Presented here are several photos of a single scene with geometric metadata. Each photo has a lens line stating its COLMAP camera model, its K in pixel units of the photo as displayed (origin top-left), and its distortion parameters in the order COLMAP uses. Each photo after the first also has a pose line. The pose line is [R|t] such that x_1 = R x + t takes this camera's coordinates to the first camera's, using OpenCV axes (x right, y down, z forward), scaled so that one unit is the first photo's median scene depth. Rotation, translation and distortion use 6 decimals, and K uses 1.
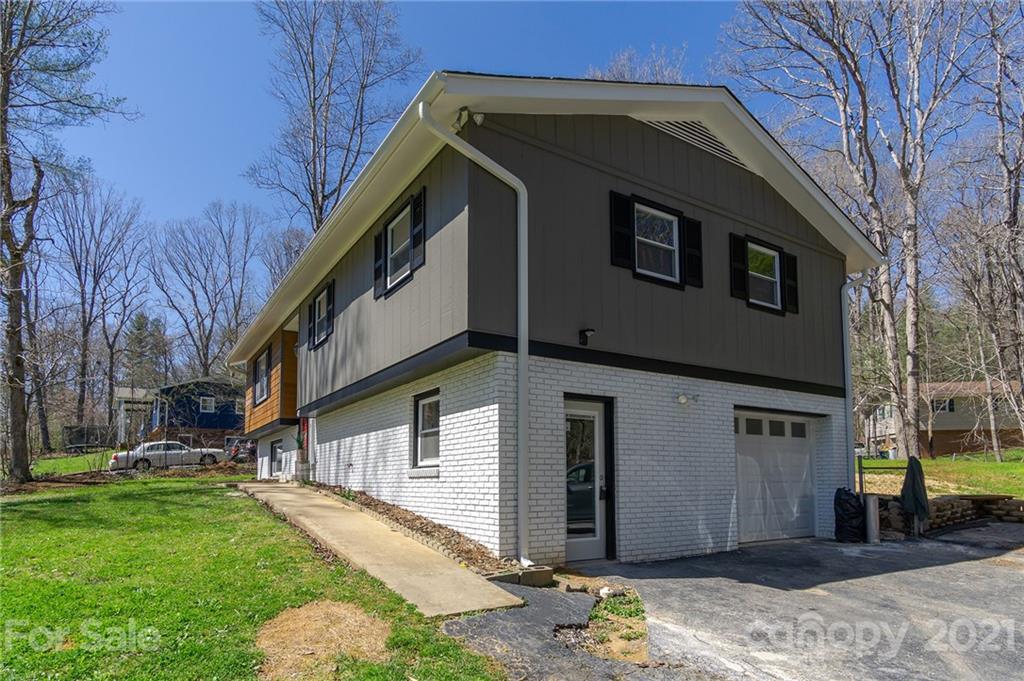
lens RADIAL K [[580.0, 0, 493.6], [0, 580.0, 453.5], [0, 0, 1]] dist [0.000054, 0.000356]
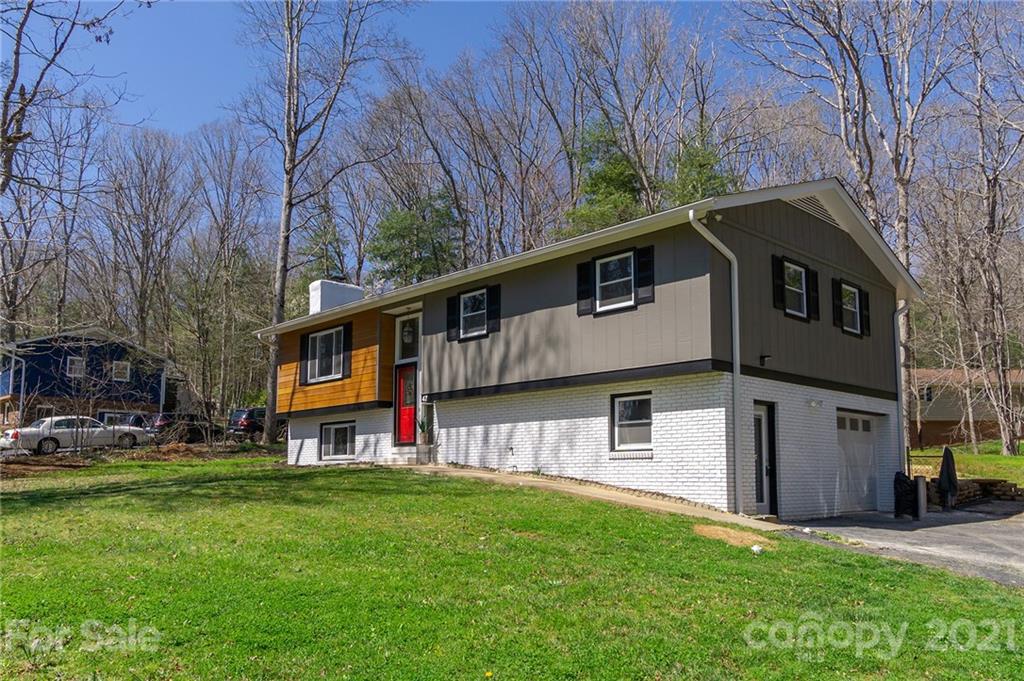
lens RADIAL K [[812.3, 0, 509.1], [0, 812.3, 410.0], [0, 0, 1]] dist [-0.008283, -0.002876]
pose [[0.977773, 0.023964, 0.208293, -0.650092], [-0.016889, 0.999220, -0.035682, 0.001632], [-0.208986, 0.031372, 0.977415, -0.609045]]
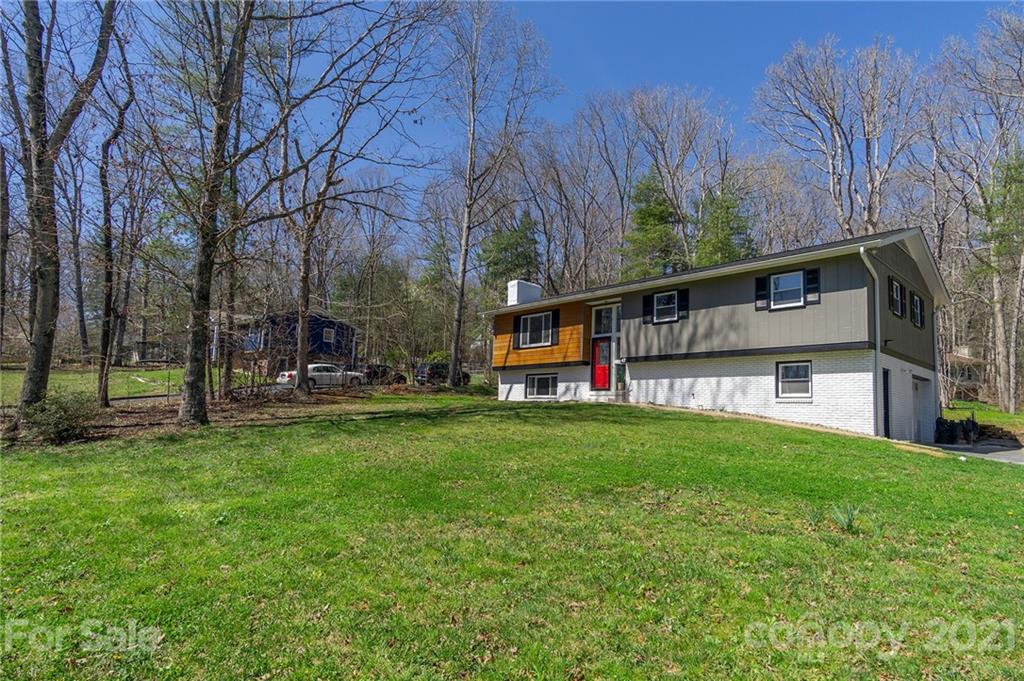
lens RADIAL K [[559.7, 0, 513.8], [0, 559.7, 369.0], [0, 0, 1]] dist [-0.001551, -0.000376]
pose [[0.980159, 0.053281, 0.190920, -1.238924], [-0.047611, 0.998281, -0.034167, 0.030834], [-0.192412, 0.024400, 0.981011, -0.623241]]
